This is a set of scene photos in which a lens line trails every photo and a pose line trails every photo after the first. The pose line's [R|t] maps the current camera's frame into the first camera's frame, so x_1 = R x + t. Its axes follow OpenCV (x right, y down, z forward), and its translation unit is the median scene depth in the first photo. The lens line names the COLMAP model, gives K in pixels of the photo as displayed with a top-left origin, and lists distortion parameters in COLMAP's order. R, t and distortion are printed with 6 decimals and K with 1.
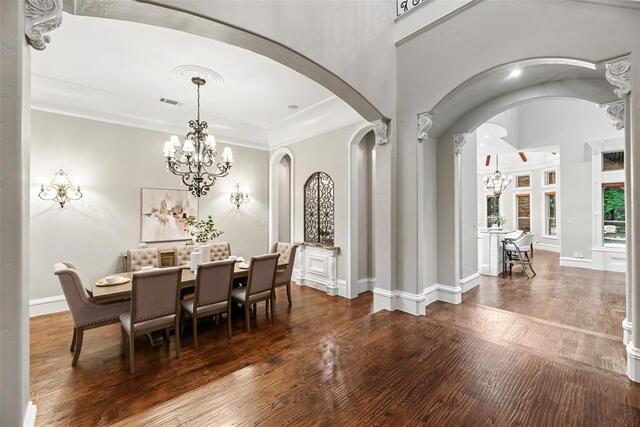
lens RADIAL K [[258.2, 0, 320.0], [0, 258.2, 213.5], [0, 0, 1]] dist [-0.000687, 0.000069]
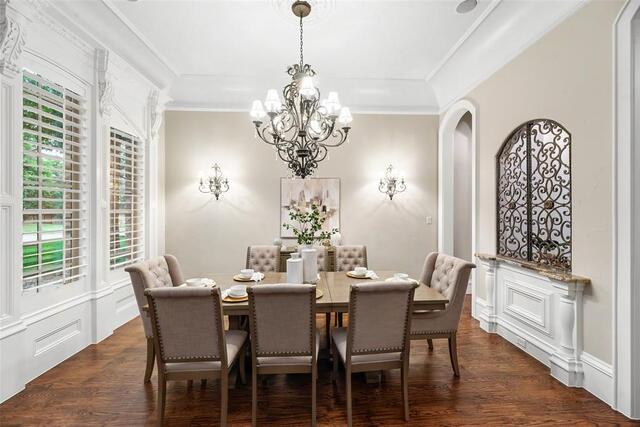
lens RADIAL K [[264.5, 0, 320.3], [0, 264.5, 209.7], [0, 0, 1]] dist [0.001237, 0.000196]
pose [[0.769886, 0.000165, -0.638181, 0.011082], [-0.004596, 0.999975, -0.005286, 0.016954], [0.638165, 0.007002, 0.769868, 0.341884]]
